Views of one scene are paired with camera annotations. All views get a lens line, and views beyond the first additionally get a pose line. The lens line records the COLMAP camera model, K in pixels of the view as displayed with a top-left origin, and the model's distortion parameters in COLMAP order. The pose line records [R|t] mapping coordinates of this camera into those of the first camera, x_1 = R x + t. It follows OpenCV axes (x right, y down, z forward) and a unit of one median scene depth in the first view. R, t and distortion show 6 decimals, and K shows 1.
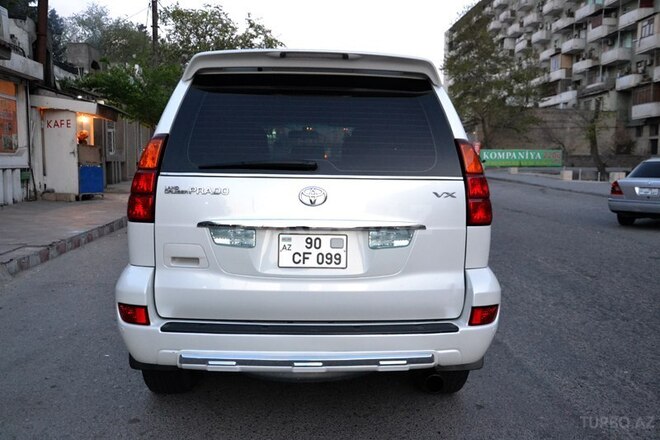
lens RADIAL K [[616.1, 0, 330.0], [0, 616.1, 220.0], [0, 0, 1]] dist [-0.100383, 0.206655]
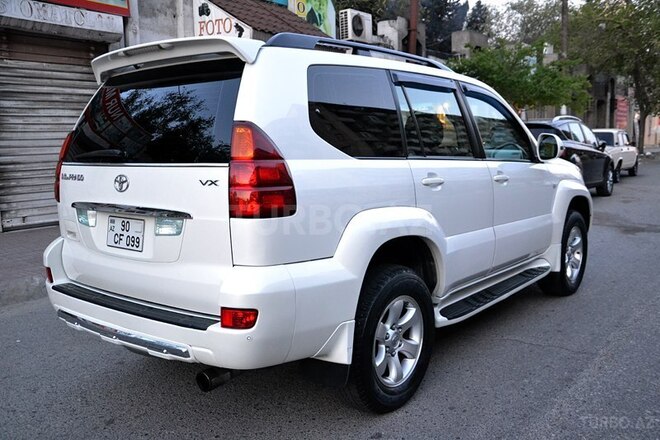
lens RADIAL K [[616.1, 0, 330.0], [0, 616.1, 220.0], [0, 0, 1]] dist [-0.100383, 0.206655]
pose [[0.748161, 0.052400, -0.661445, 0.350316], [-0.031466, 0.998557, 0.043515, -0.011525], [0.662770, -0.011744, 0.748731, 0.158359]]
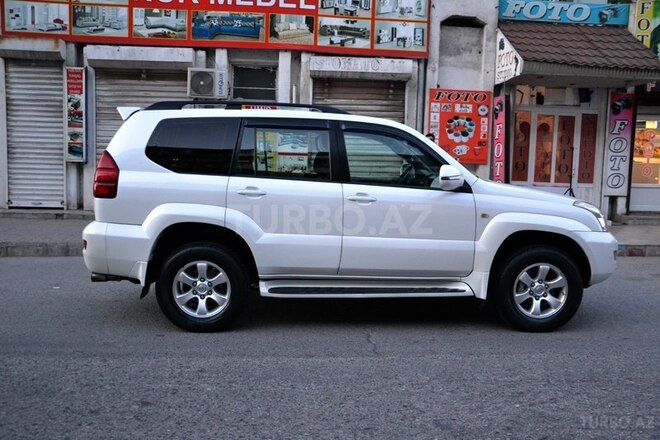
lens RADIAL K [[616.1, 0, 330.0], [0, 616.1, 220.0], [0, 0, 1]] dist [-0.100383, 0.206655]
pose [[0.011816, 0.083419, -0.996445, 0.956365], [-0.118861, 0.989566, 0.081433, -0.077198], [0.992841, 0.117476, 0.021608, 0.820309]]
